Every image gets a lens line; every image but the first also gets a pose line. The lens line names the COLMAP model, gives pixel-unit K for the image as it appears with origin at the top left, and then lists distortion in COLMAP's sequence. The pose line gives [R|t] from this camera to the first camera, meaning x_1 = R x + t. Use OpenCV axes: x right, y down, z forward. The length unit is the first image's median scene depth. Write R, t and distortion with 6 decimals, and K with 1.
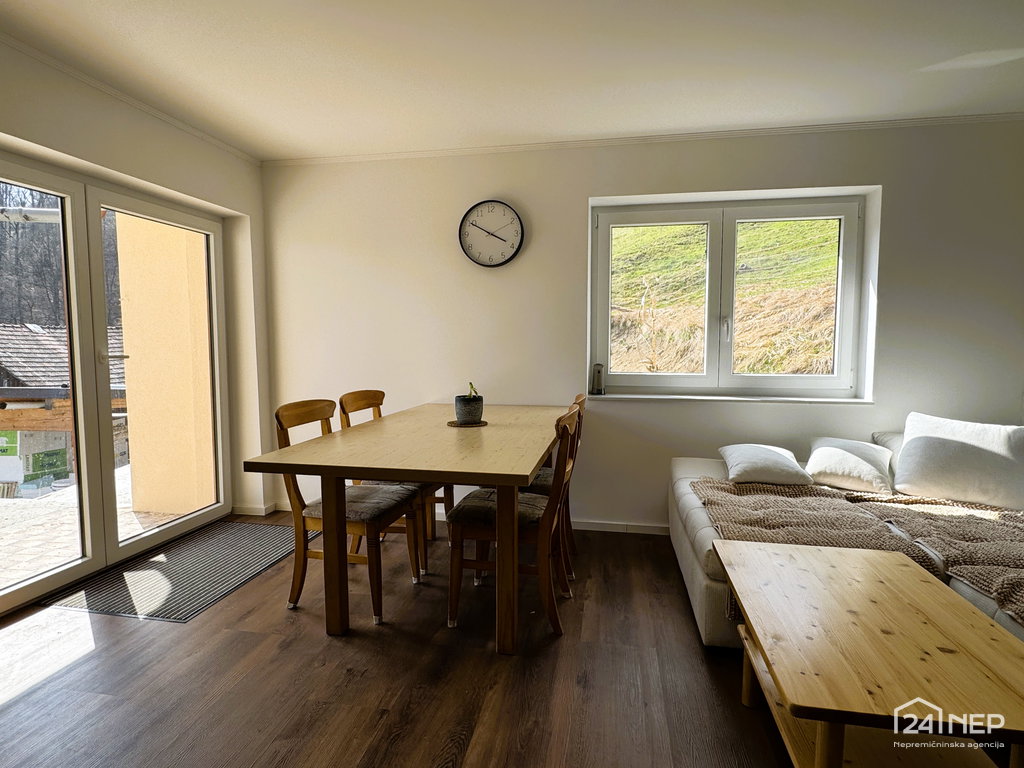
lens RADIAL K [[563.5, 0, 508.0], [0, 563.5, 382.1], [0, 0, 1]] dist [-0.001882, -0.000749]
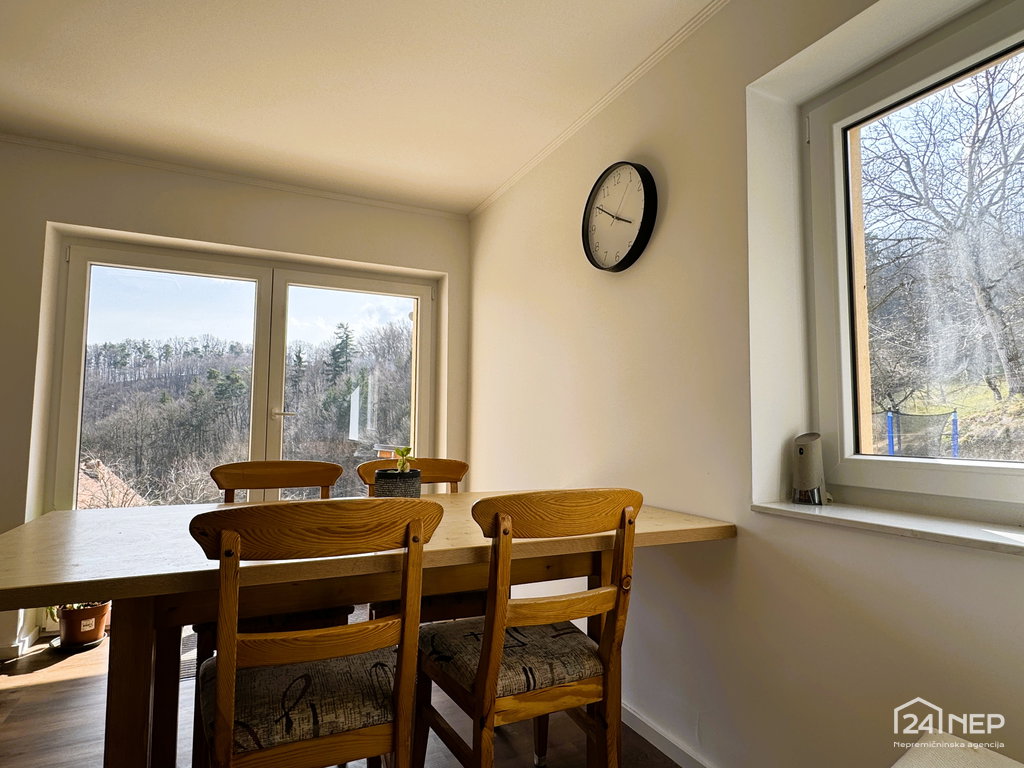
lens RADIAL K [[549.1, 0, 512.0], [0, 549.1, 384.0], [0, 0, 1]] dist [-0.000628, -0.000200]
pose [[0.612422, -0.047161, -0.789123, 0.415762], [-0.075018, 0.990247, -0.117401, -0.000861], [0.786964, 0.131098, 0.602911, 0.639046]]
